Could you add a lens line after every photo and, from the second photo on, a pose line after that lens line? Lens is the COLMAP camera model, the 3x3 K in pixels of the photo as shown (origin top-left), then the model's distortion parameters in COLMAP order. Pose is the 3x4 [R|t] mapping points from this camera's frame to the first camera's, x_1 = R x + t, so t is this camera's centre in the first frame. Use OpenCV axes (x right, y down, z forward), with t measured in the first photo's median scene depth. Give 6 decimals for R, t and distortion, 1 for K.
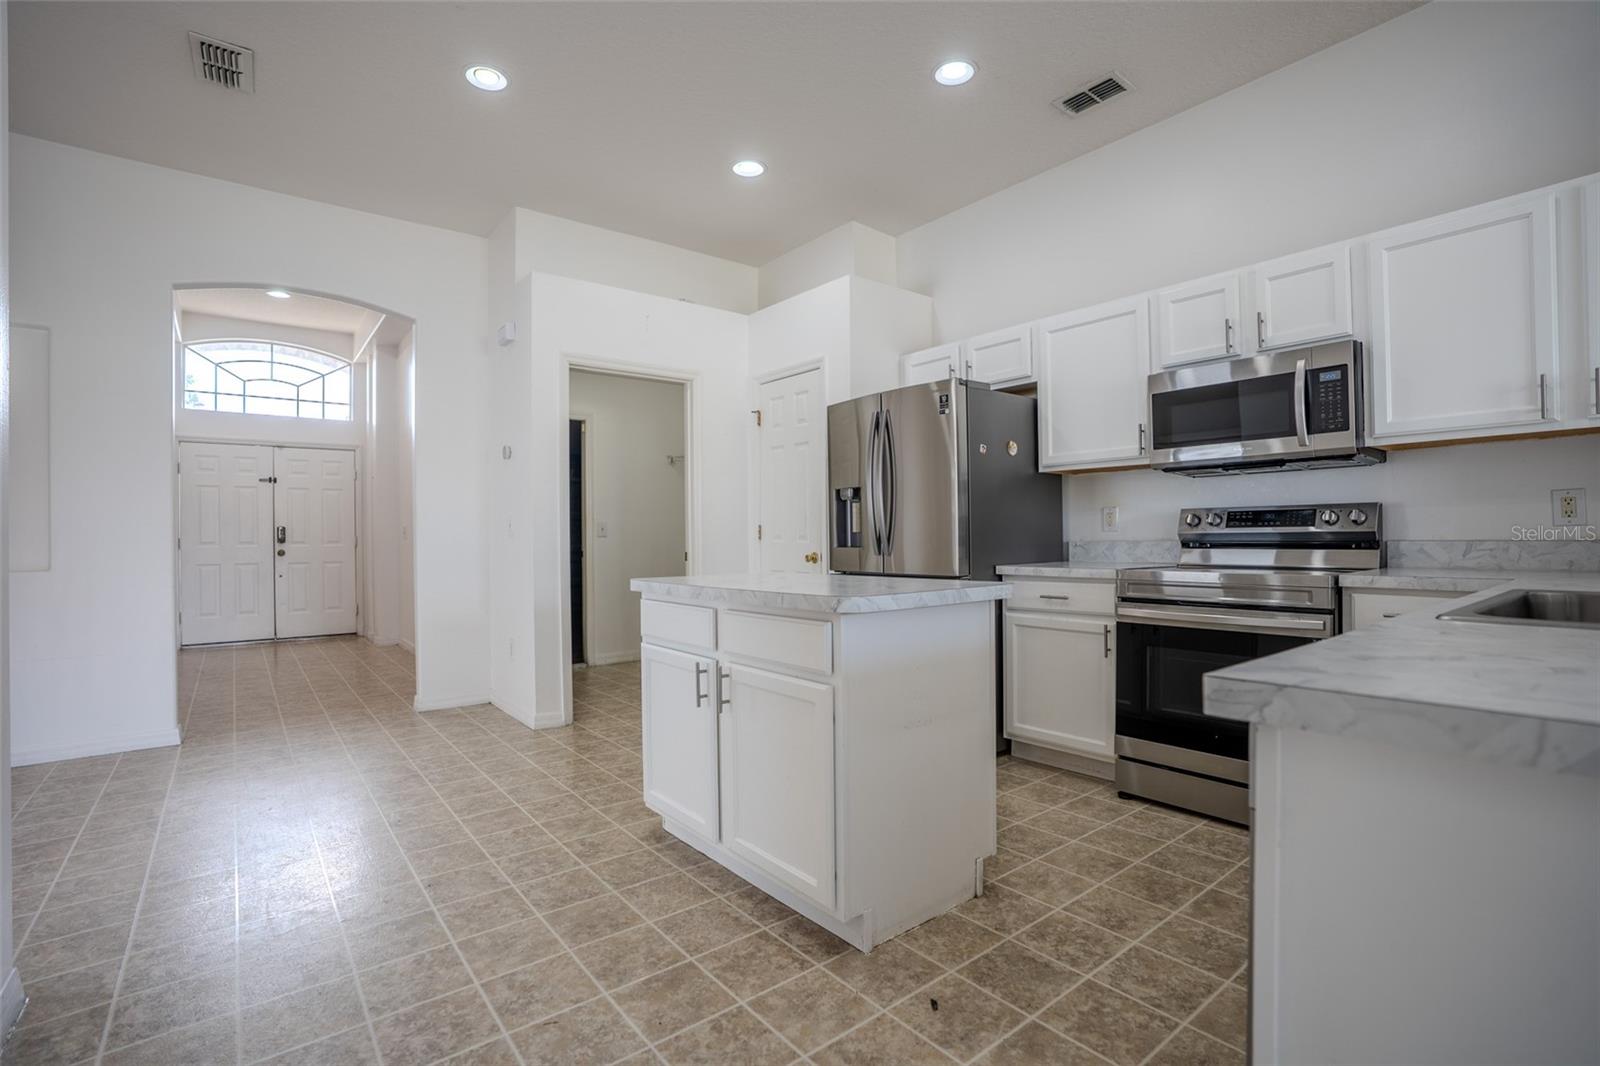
lens RADIAL K [[739.7, 0, 803.8], [0, 739.7, 534.9], [0, 0, 1]] dist [-0.055107, 0.017047]
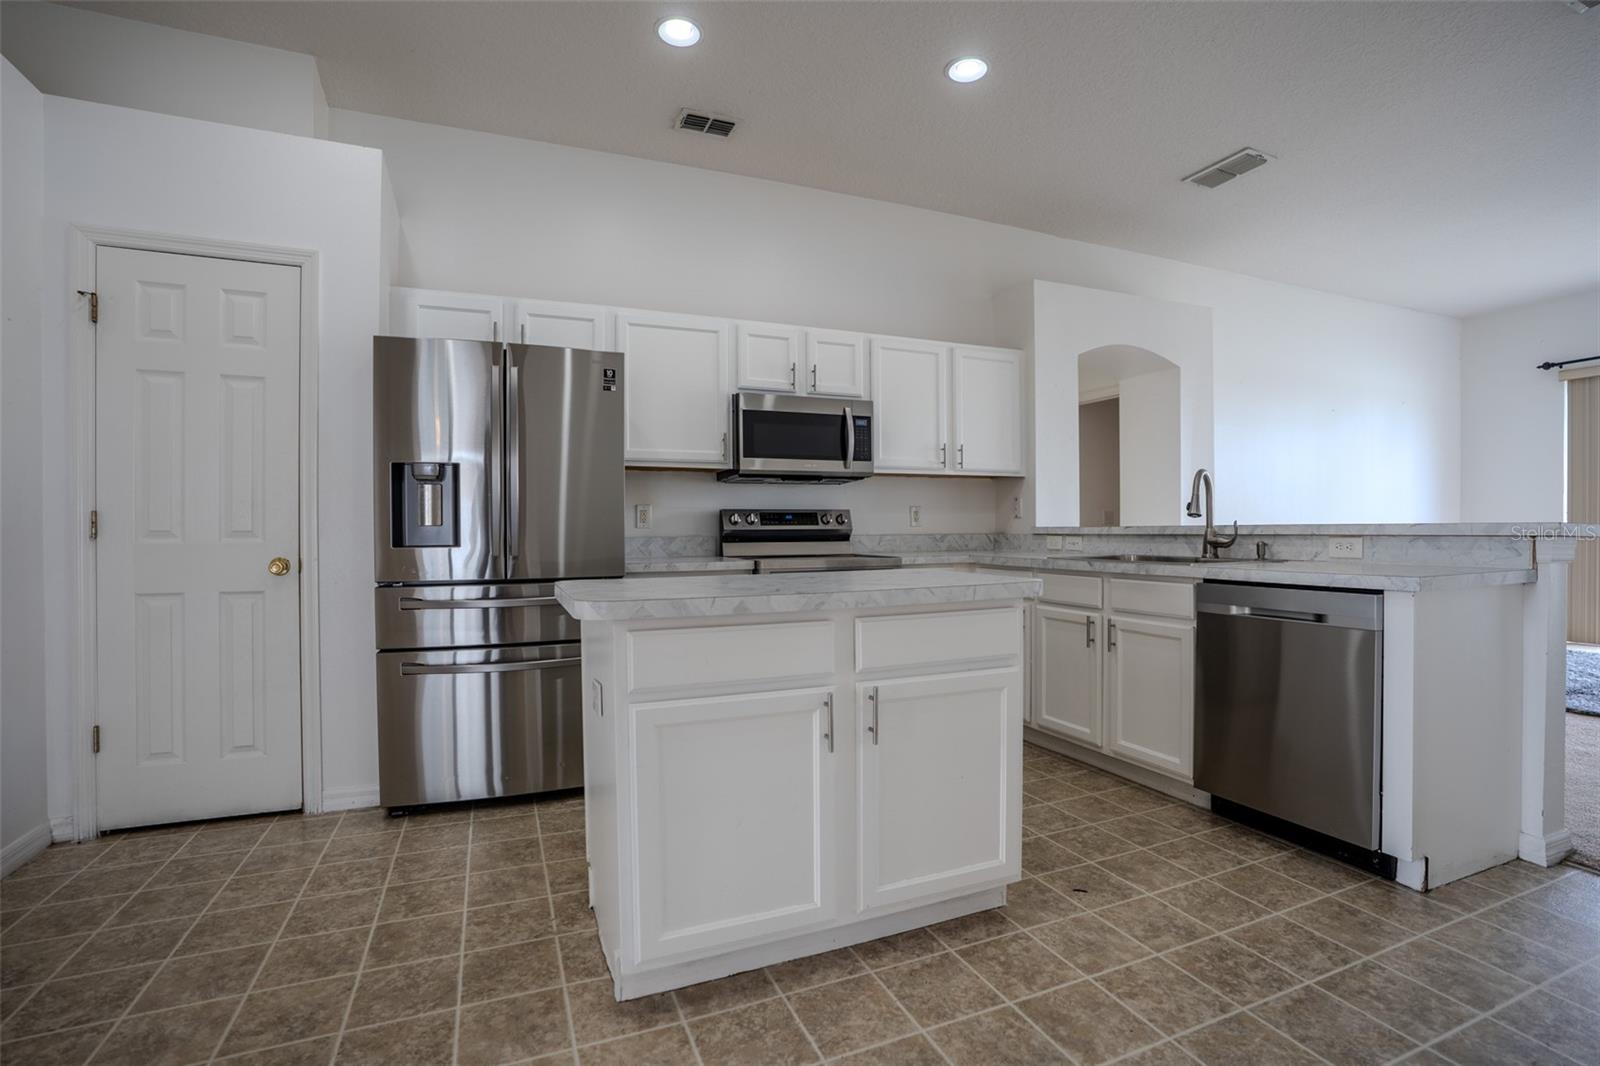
lens RADIAL K [[739.7, 0, 800.5], [0, 739.7, 533.1], [0, 0, 1]] dist [-0.055107, 0.017047]
pose [[0.275026, 0.004014, 0.961428, -0.751980], [0.003606, 0.999980, -0.005207, 0.012274], [-0.961430, 0.004899, 0.275006, 0.703825]]
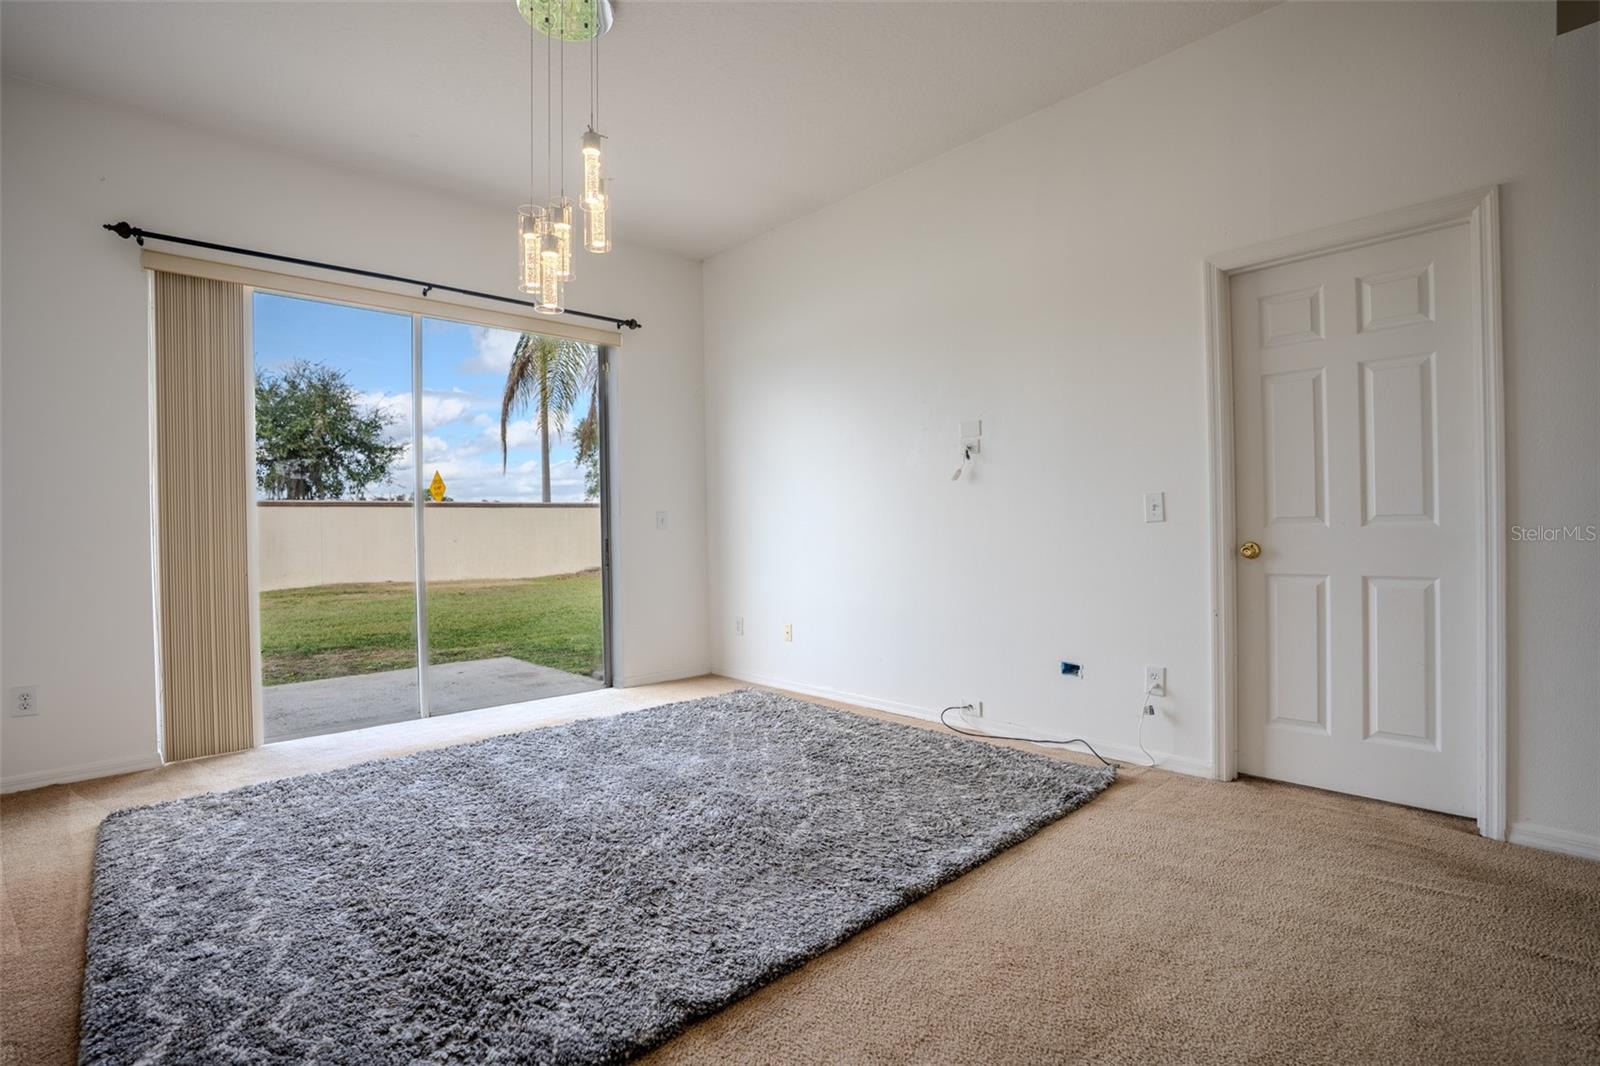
lens RADIAL K [[739.7, 0, 795.3], [0, 739.7, 534.8], [0, 0, 1]] dist [-0.055107, 0.017047]
pose [[-0.997674, 0.029142, -0.061628, 1.208371], [0.028592, 0.999543, 0.009790, -0.012687], [0.061886, 0.008005, -0.998051, 0.220488]]
